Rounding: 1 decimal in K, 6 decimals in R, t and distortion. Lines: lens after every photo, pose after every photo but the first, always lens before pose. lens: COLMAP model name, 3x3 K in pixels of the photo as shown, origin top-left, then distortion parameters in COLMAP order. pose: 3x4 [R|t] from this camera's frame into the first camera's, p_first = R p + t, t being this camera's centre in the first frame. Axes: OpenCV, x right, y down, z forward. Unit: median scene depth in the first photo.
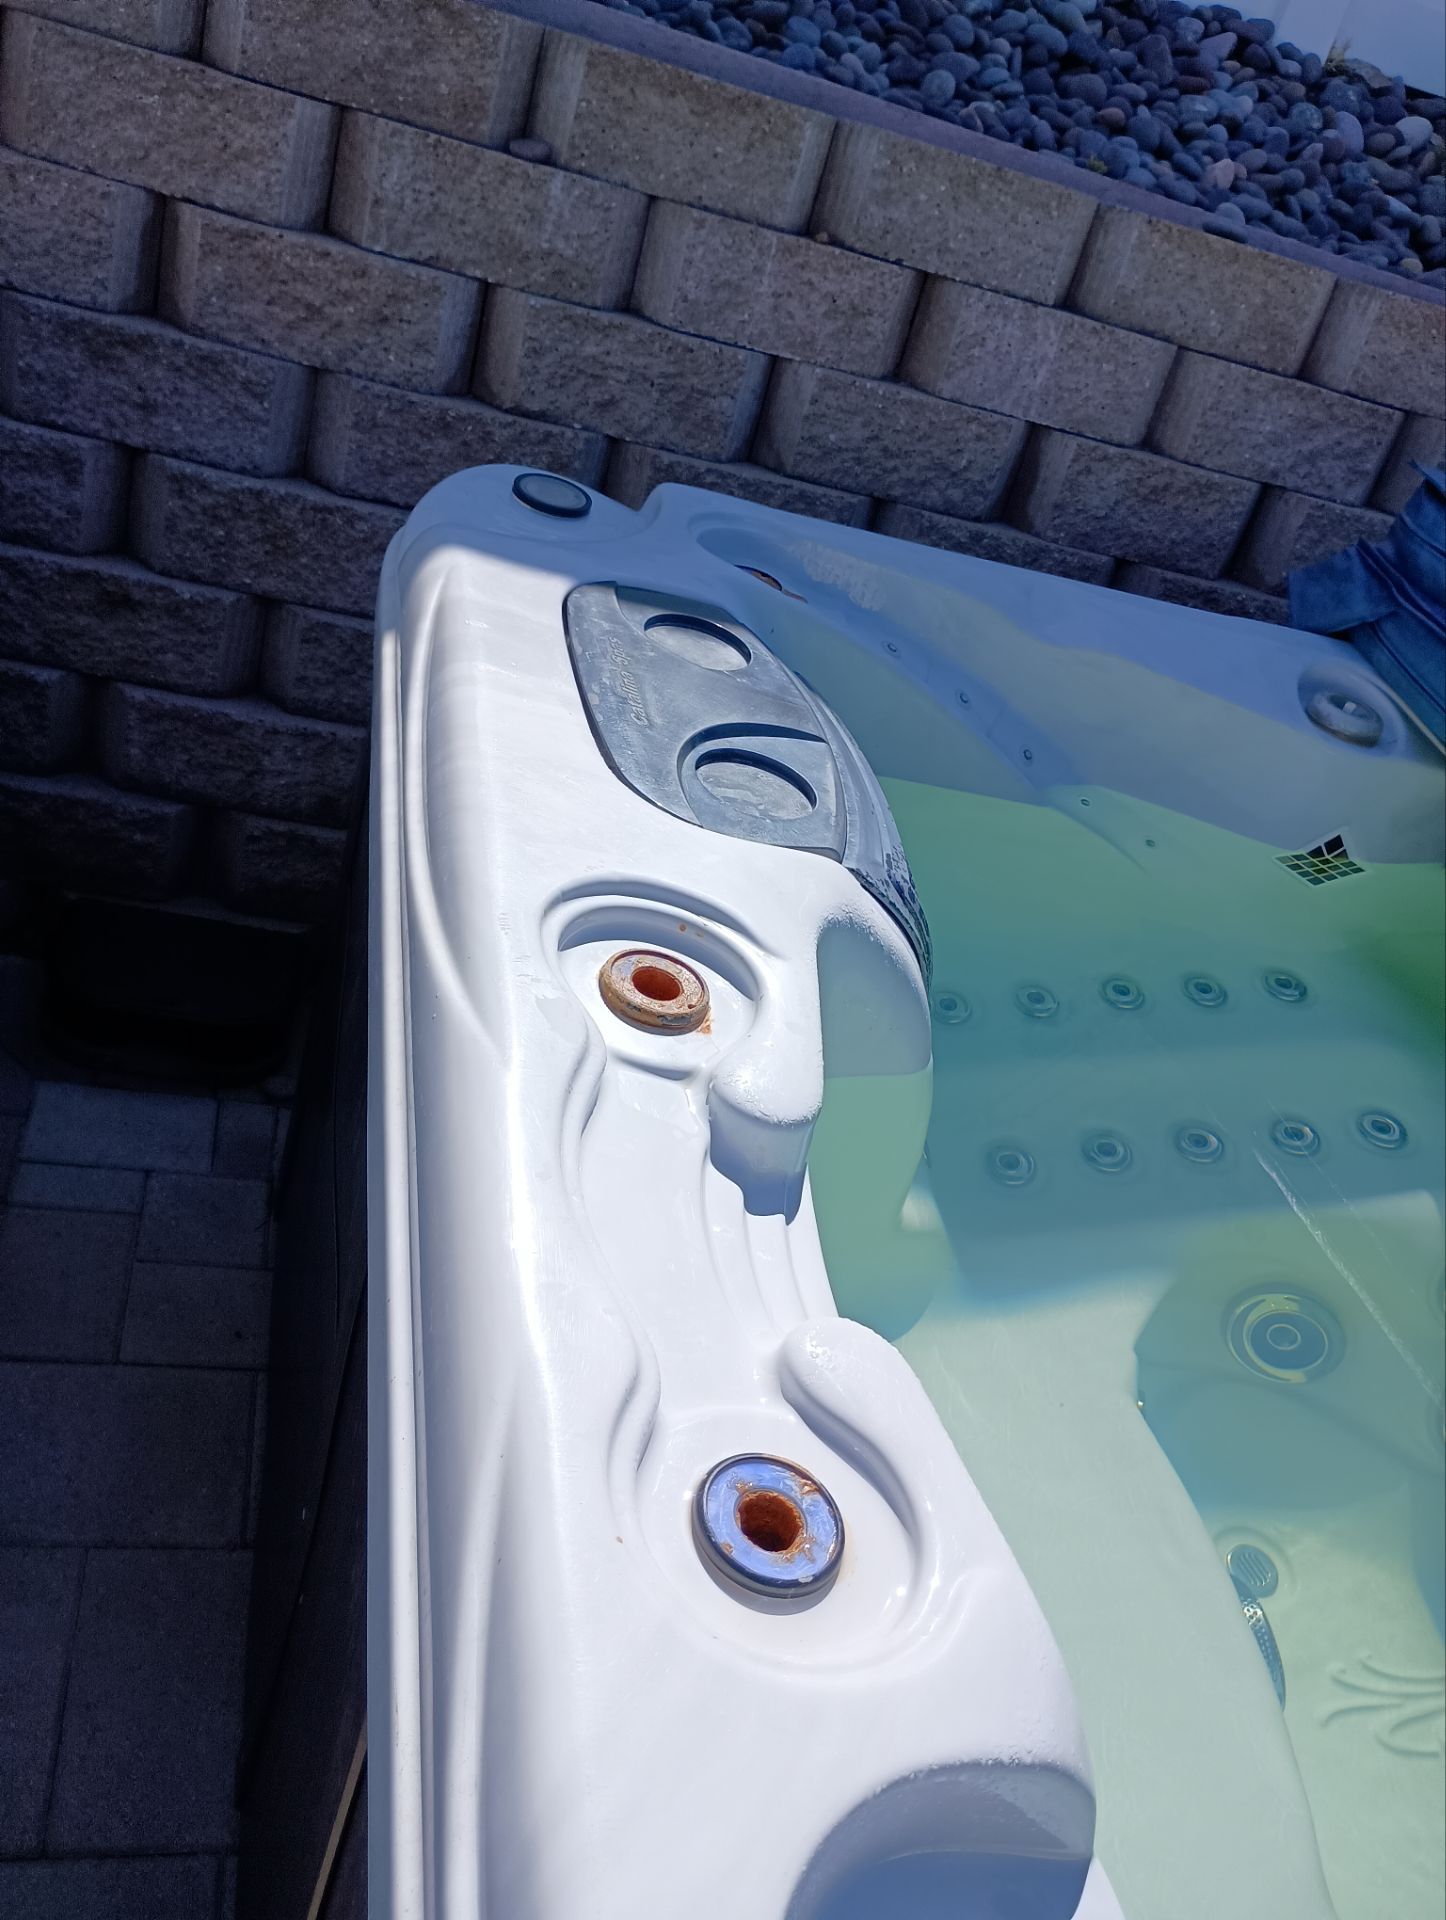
lens RADIAL K [[1505.1, 0, 727.1], [0, 1505.1, 960.8], [0, 0, 1]] dist [-0.010237, -0.002324]
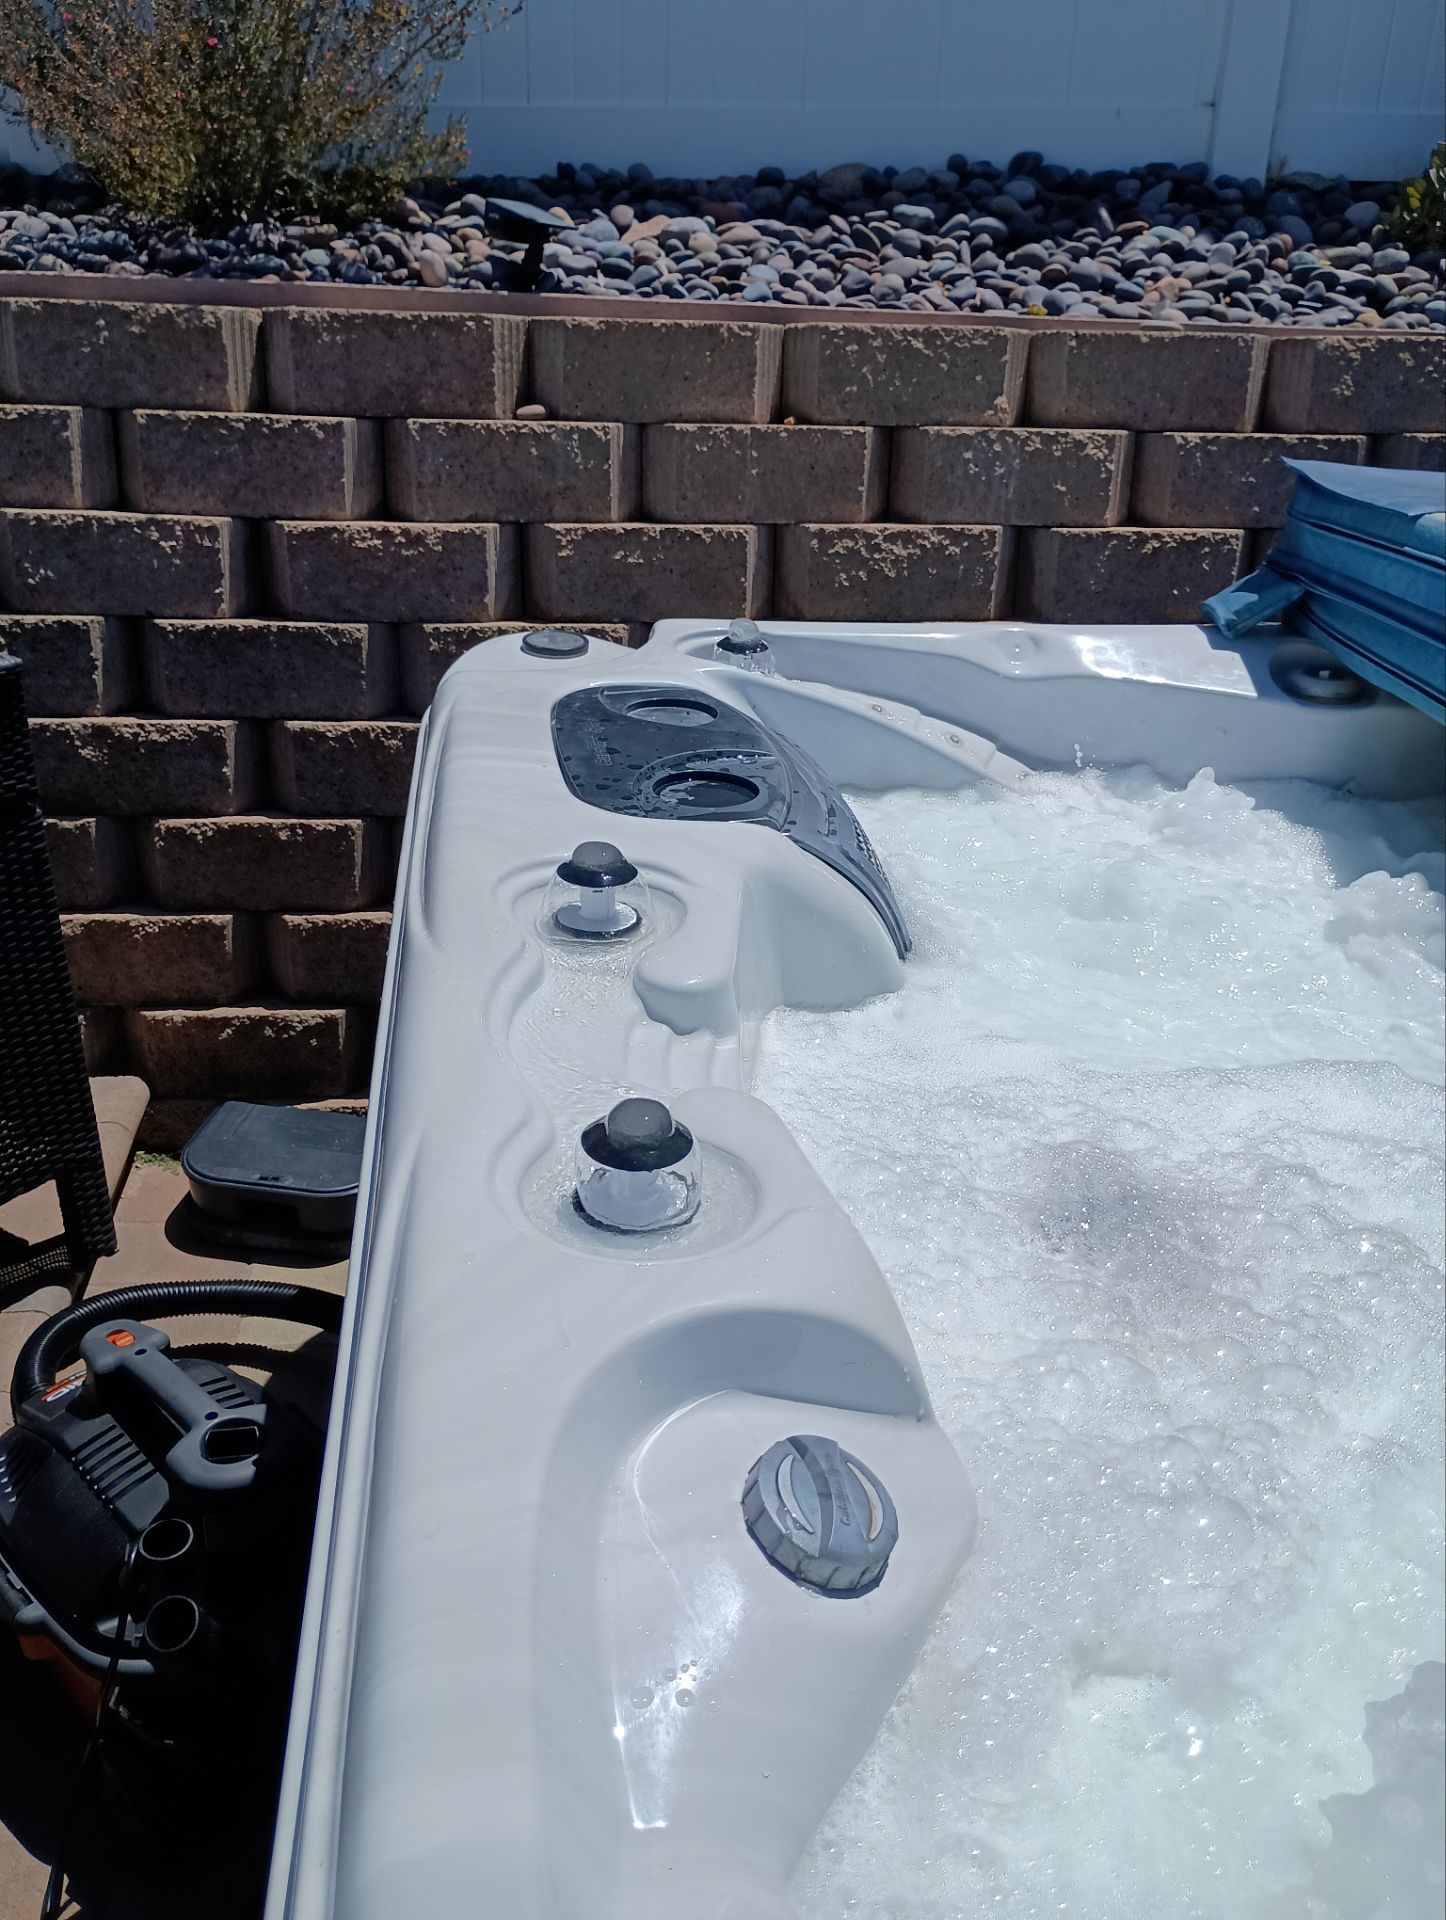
lens RADIAL K [[1505.1, 0, 727.1], [0, 1505.1, 960.8], [0, 0, 1]] dist [-0.010237, -0.002324]
pose [[0.967209, -0.206650, -0.147660, 0.084447], [0.178374, 0.966550, -0.184292, 0.108715], [0.180805, 0.151910, 0.971716, -0.065589]]
